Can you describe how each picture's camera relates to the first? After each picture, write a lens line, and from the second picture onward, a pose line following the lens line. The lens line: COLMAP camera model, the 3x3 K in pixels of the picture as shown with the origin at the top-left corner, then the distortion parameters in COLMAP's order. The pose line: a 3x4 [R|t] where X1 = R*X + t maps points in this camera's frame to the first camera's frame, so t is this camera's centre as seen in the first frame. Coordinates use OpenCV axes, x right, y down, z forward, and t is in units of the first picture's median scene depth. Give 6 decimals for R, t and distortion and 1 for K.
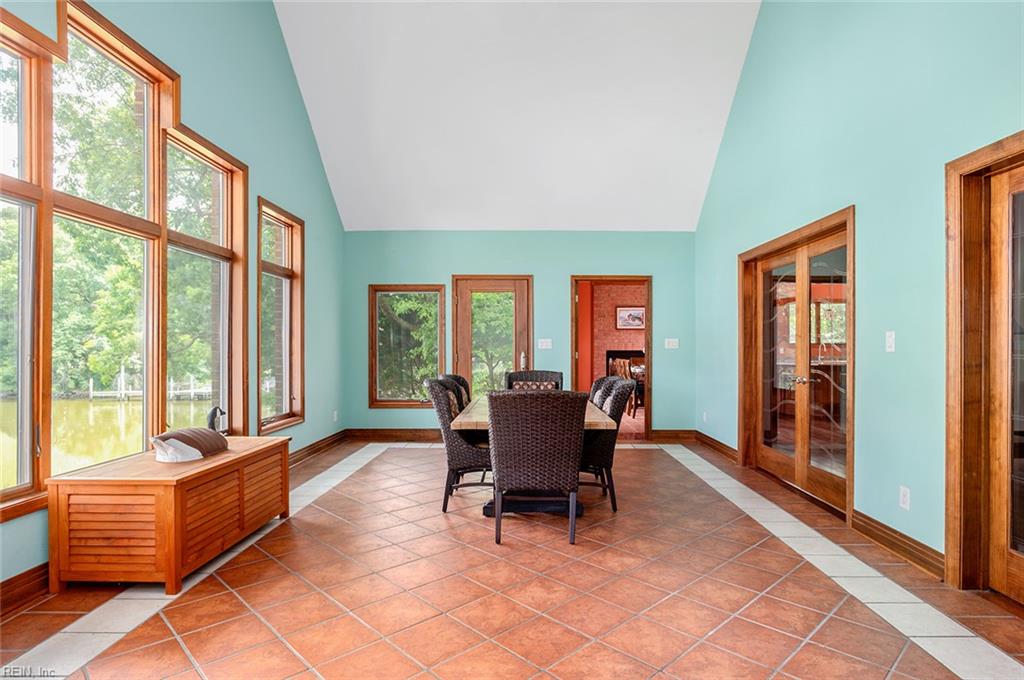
lens RADIAL K [[528.1, 0, 513.1], [0, 528.1, 349.7], [0, 0, 1]] dist [-0.015372, 0.001129]
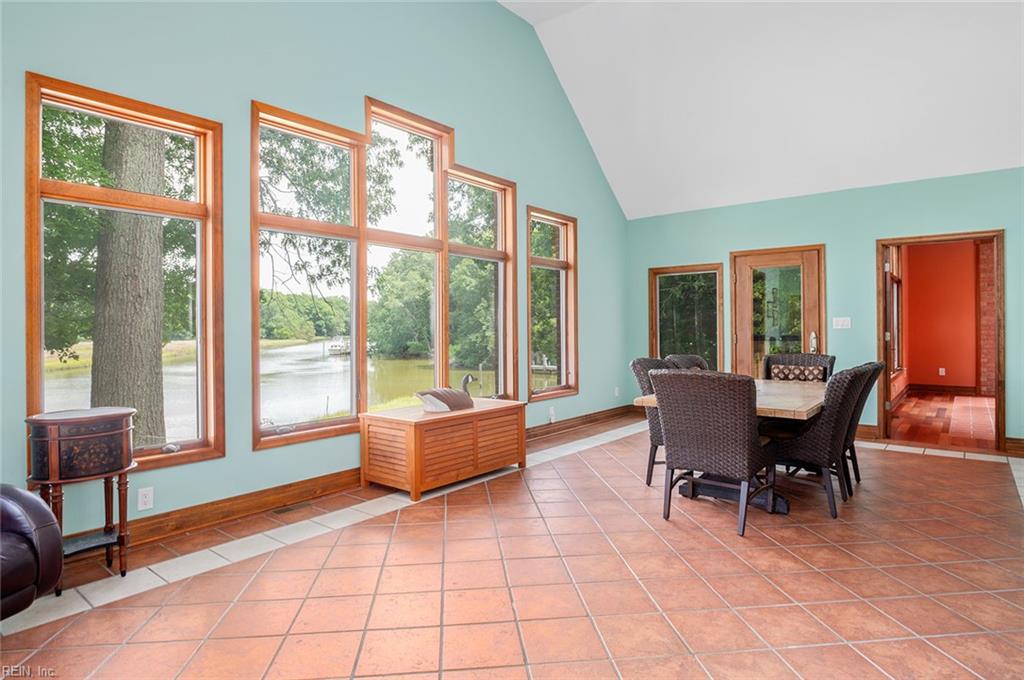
lens RADIAL K [[529.4, 0, 517.1], [0, 529.4, 330.2], [0, 0, 1]] dist [-0.018818, -0.000320]
pose [[0.799698, -0.004880, -0.600383, 0.355799], [0.004354, 0.999988, -0.002330, 0.001312], [0.600387, -0.000751, 0.799709, 0.006846]]
